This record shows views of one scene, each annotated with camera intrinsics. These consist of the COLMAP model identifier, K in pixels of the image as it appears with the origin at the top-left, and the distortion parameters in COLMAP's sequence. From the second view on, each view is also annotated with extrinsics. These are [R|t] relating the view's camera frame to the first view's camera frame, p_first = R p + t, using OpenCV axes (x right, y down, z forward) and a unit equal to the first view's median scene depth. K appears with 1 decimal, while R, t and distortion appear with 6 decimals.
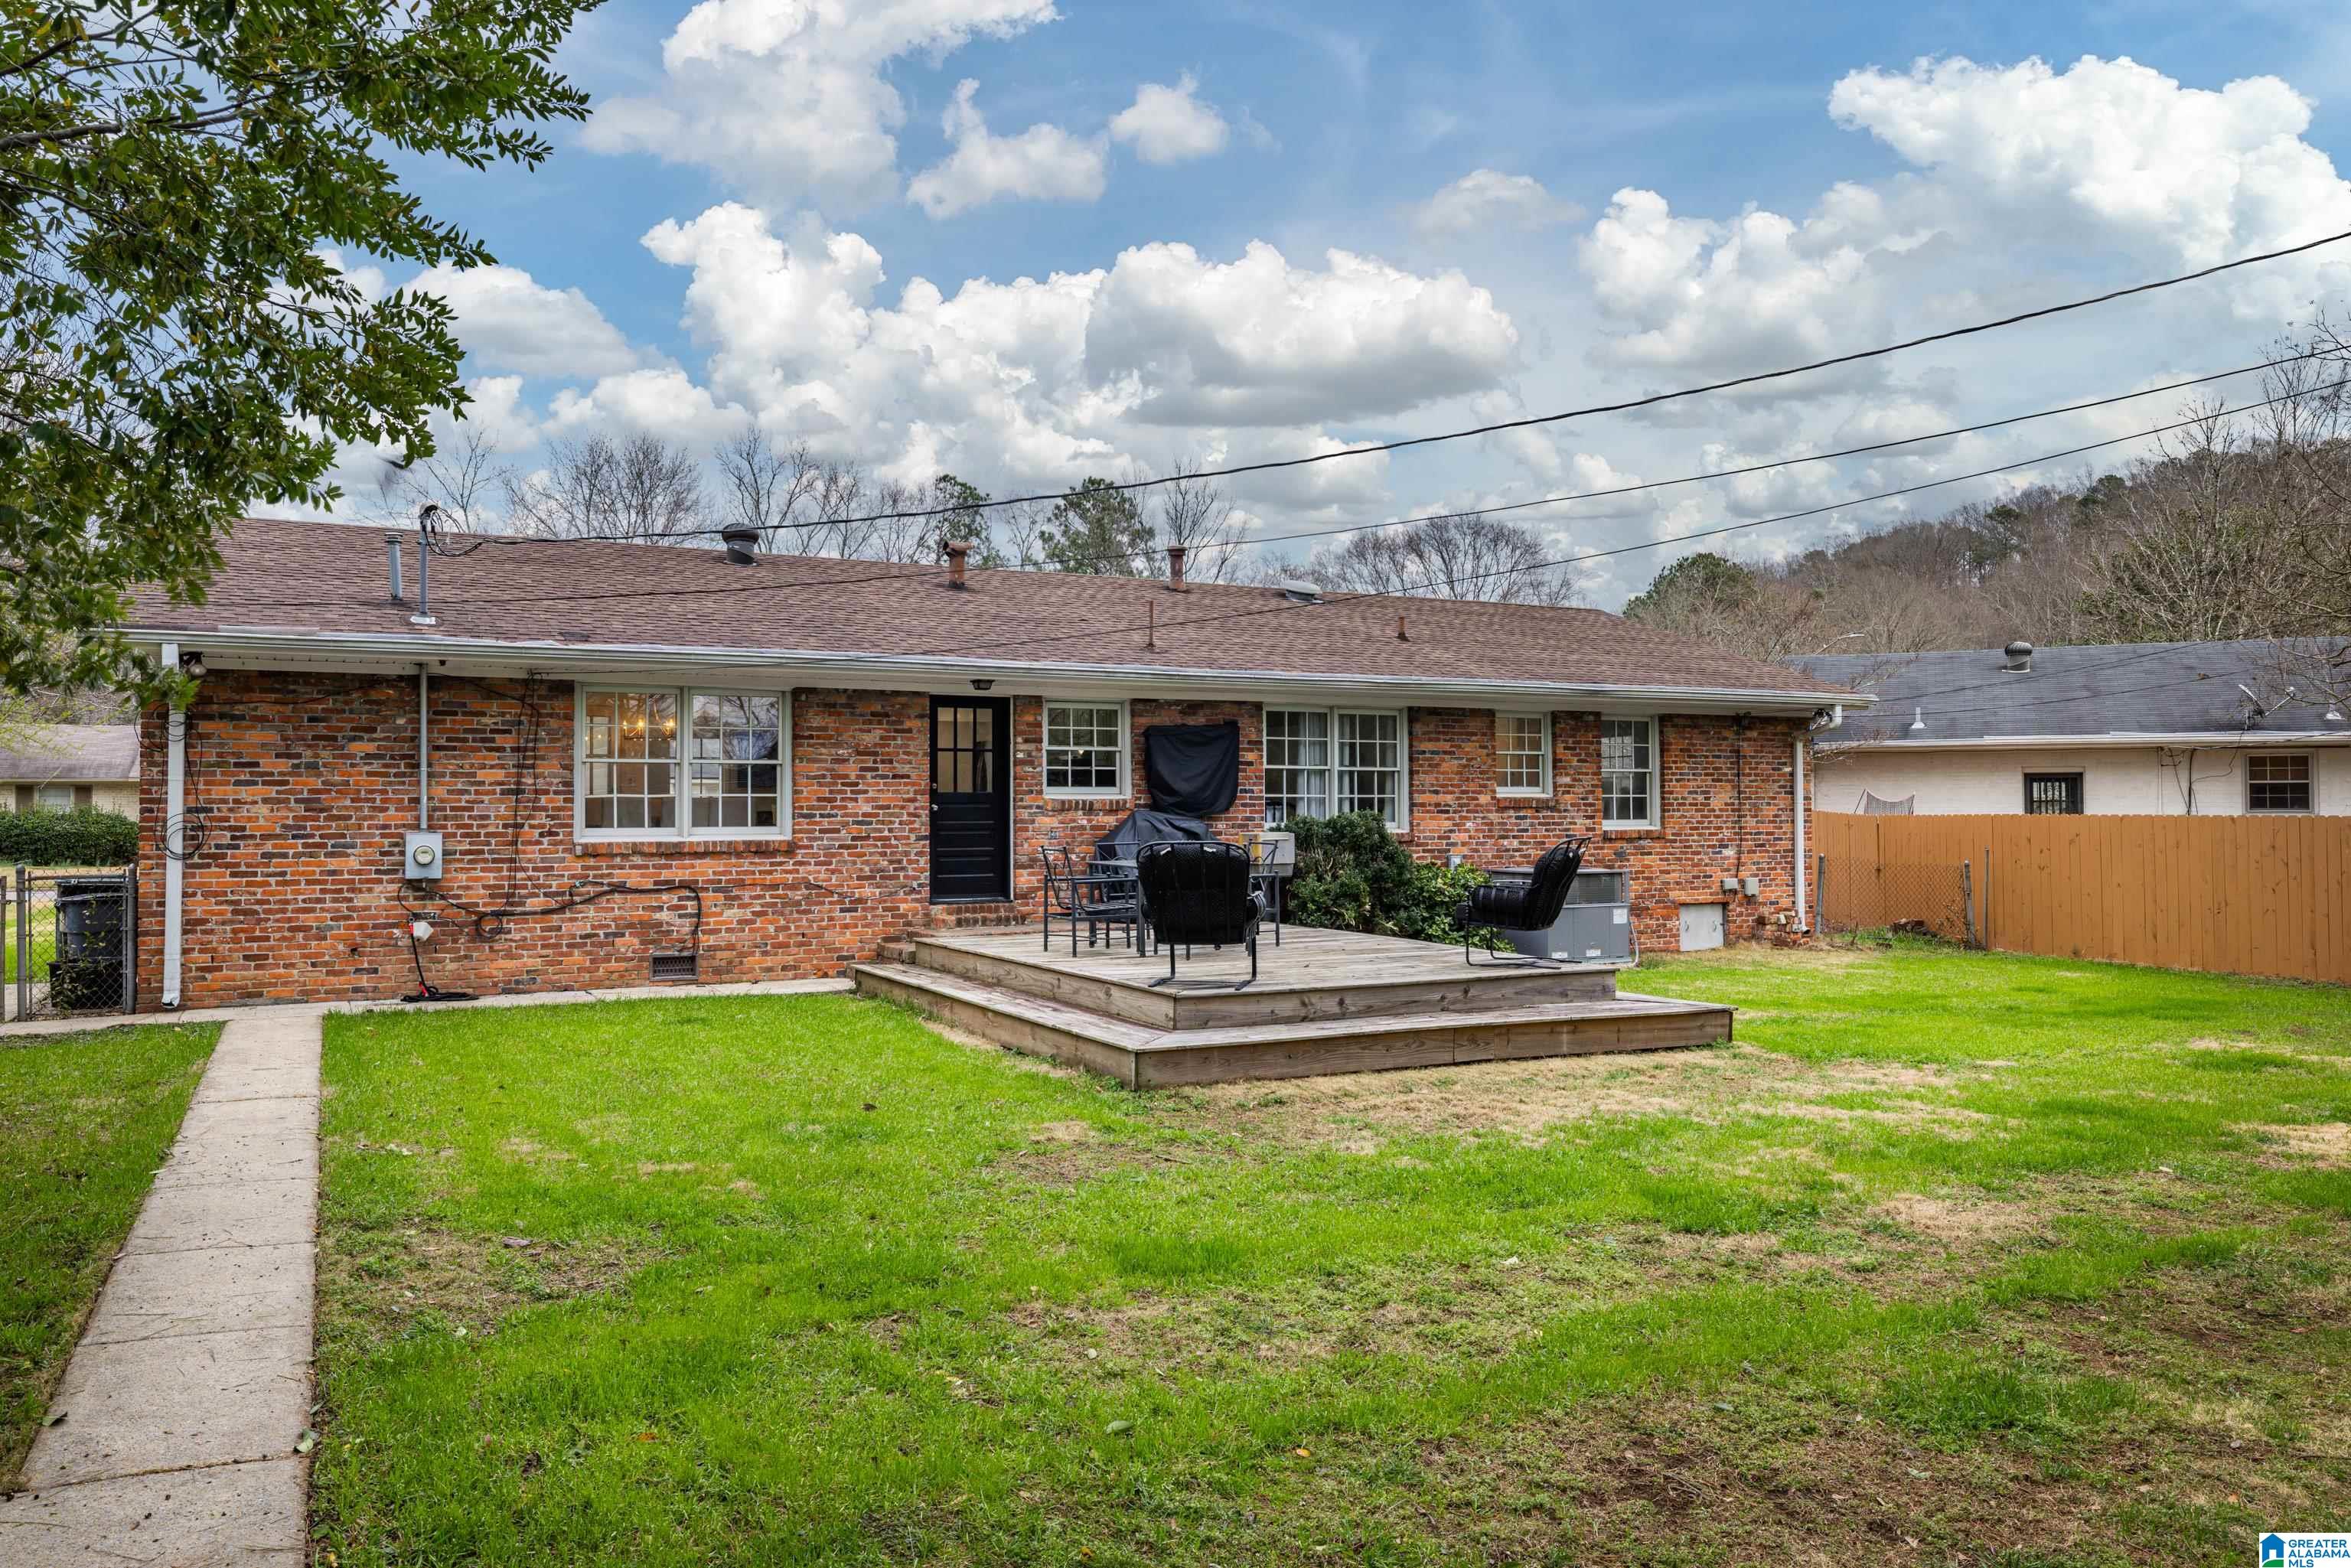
lens RADIAL K [[1795.5, 0, 1175.4], [0, 1795.5, 726.3], [0, 0, 1]] dist [-0.012434, 0.000638]
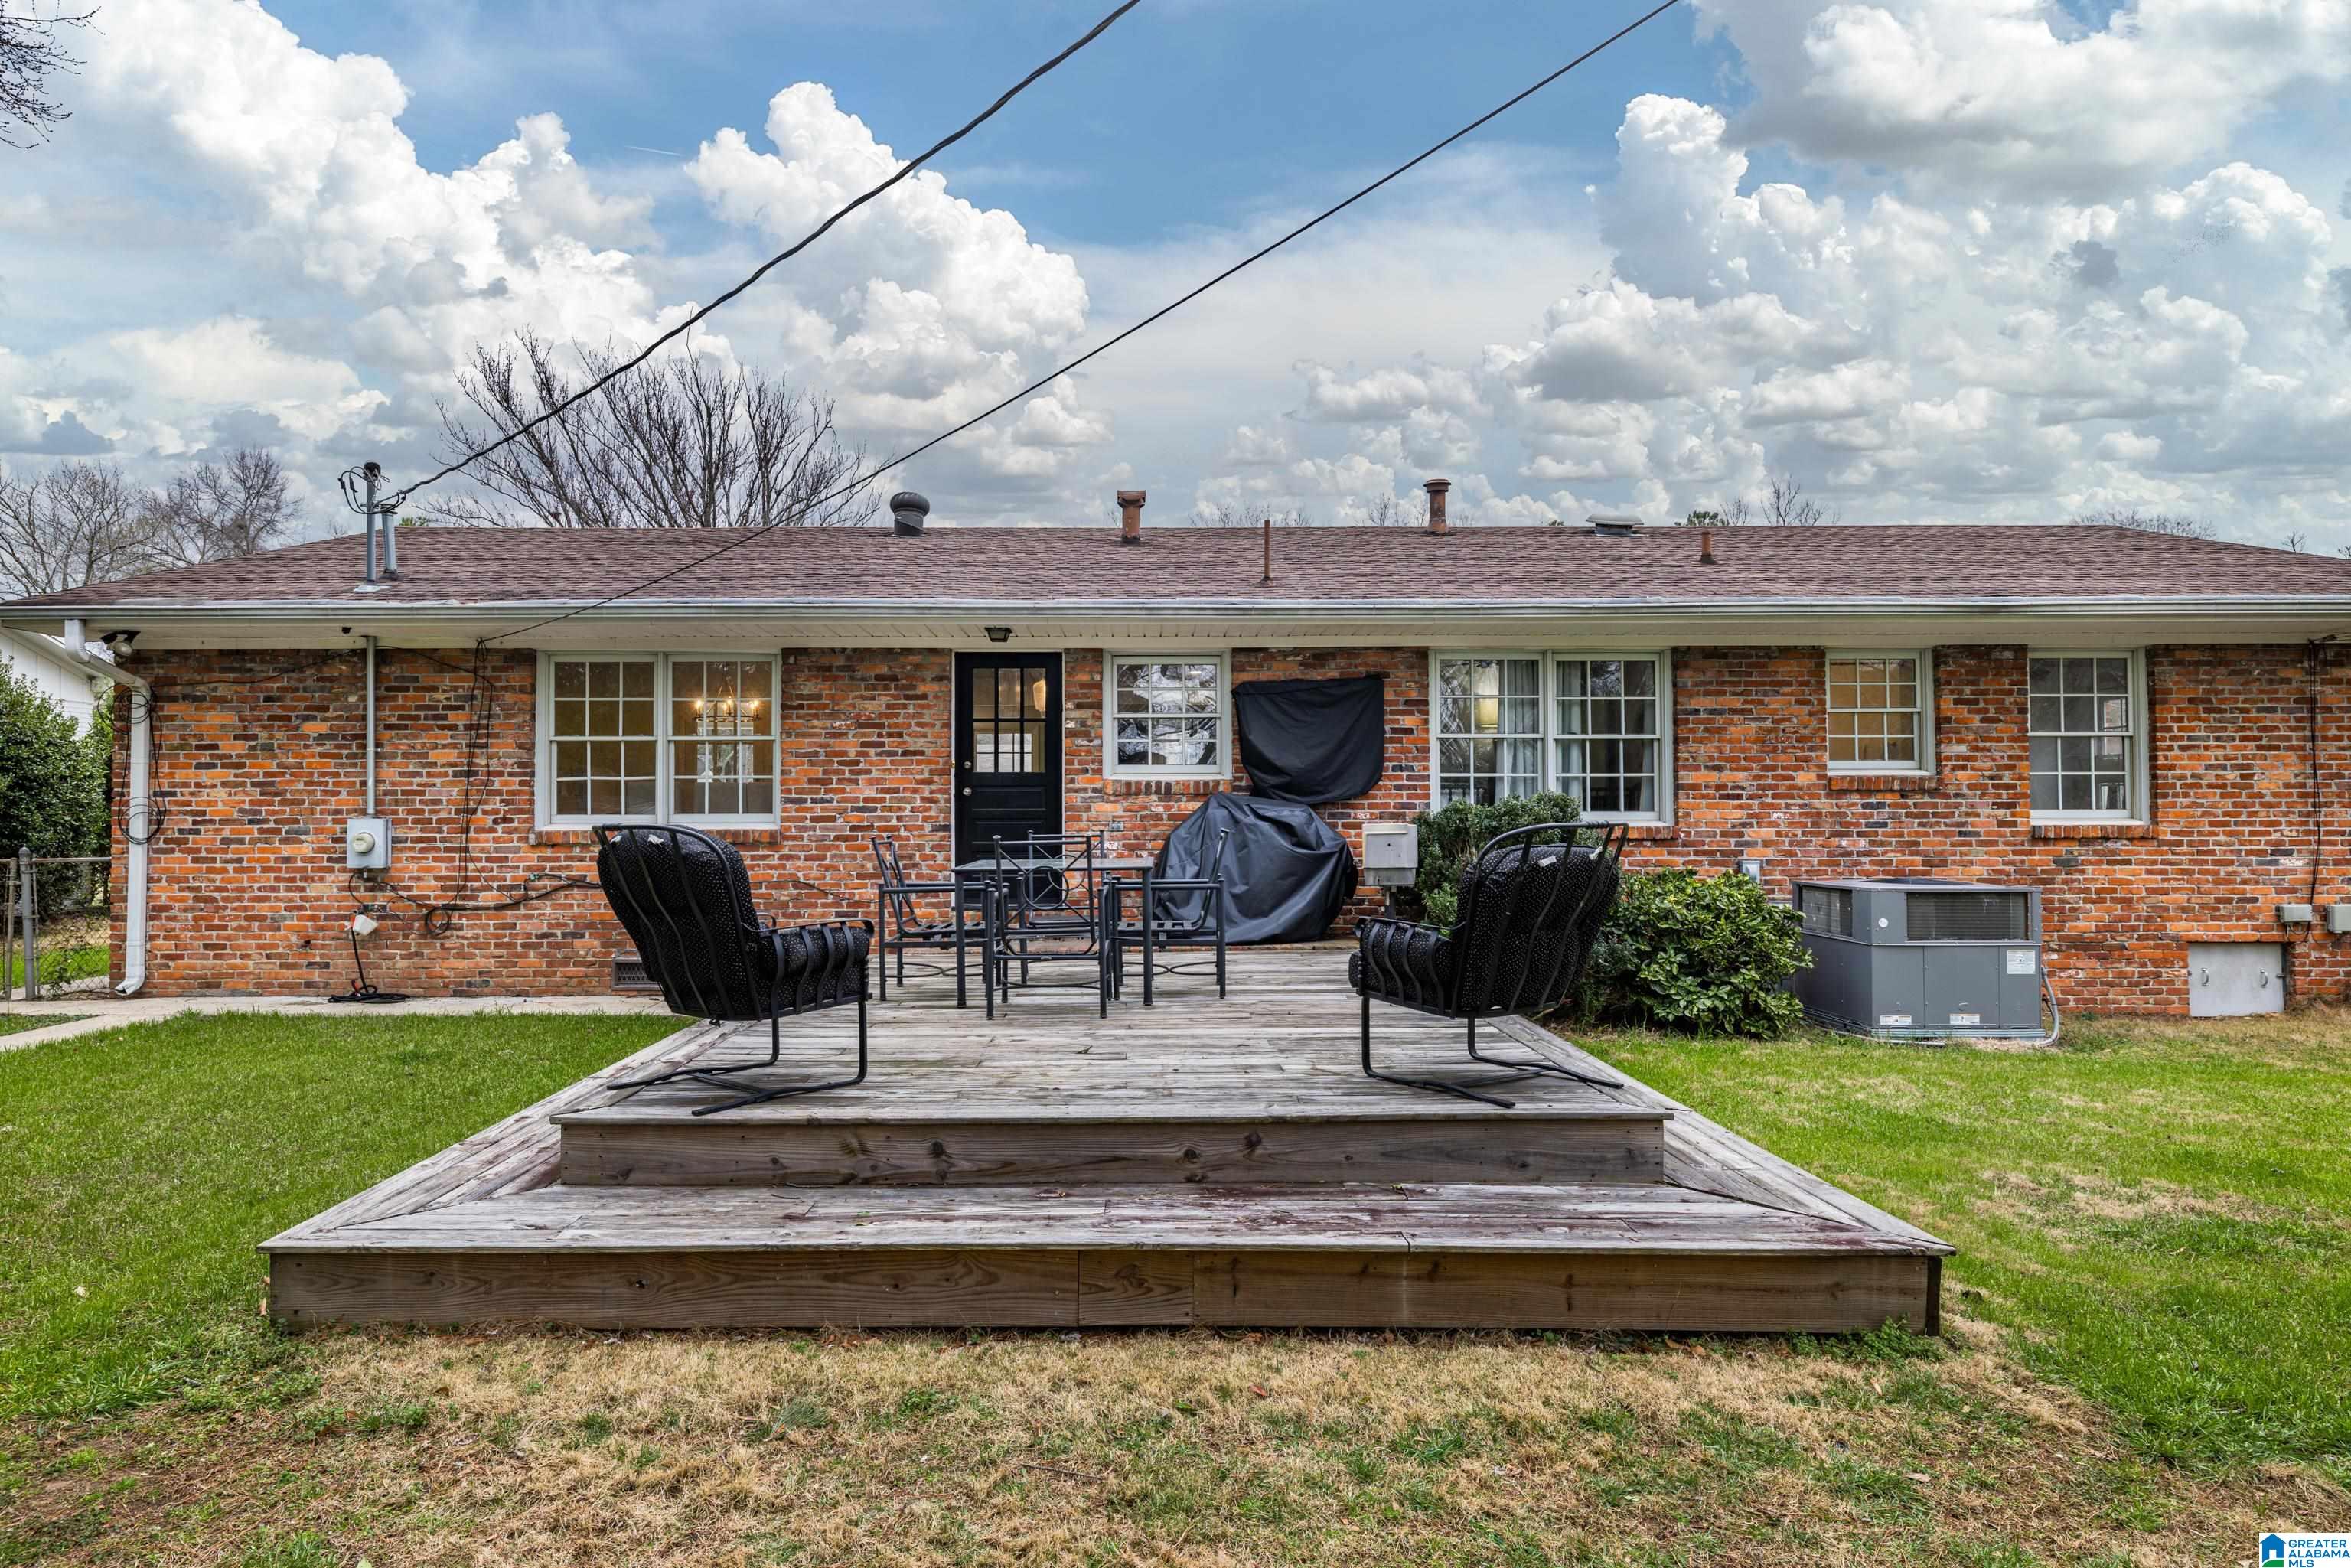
lens RADIAL K [[1334.9, 0, 1175.5], [0, 1334.9, 784.0], [0, 0, 1]] dist [-0.004245, -0.000123]
pose [[0.878972, -0.012013, -0.476722, 0.268228], [0.021451, 0.999667, 0.014361, 0.039923], [0.476390, -0.022850, 0.878937, 0.582372]]
